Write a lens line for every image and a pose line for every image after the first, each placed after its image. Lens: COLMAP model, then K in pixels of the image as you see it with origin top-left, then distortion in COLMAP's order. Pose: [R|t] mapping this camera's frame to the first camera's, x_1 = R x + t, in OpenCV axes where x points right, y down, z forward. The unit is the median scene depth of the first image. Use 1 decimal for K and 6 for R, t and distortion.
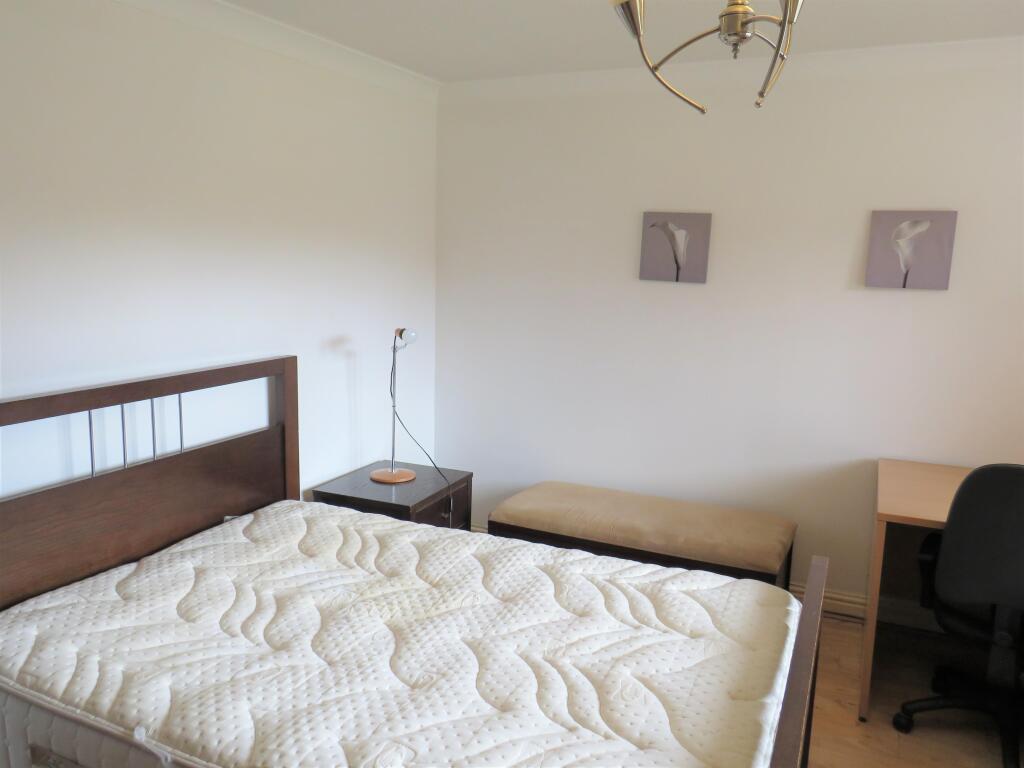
lens RADIAL K [[780.1, 0, 512.0], [0, 780.1, 384.0], [0, 0, 1]] dist [-0.033012, 0.000046]
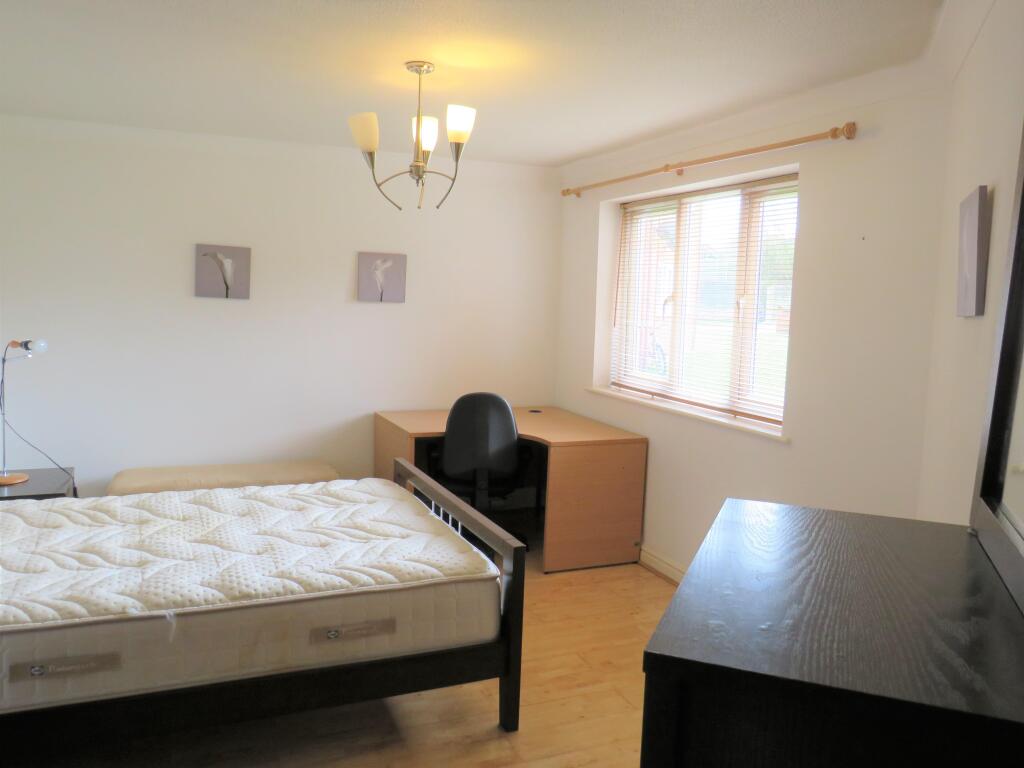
lens RADIAL K [[780.1, 0, 512.0], [0, 780.1, 384.0], [0, 0, 1]] dist [-0.033012, 0.000046]
pose [[0.653104, -0.079629, 0.753070, -0.673756], [0.100447, 0.994778, 0.018073, 0.053081], [-0.750577, 0.063840, 0.657692, -0.304264]]
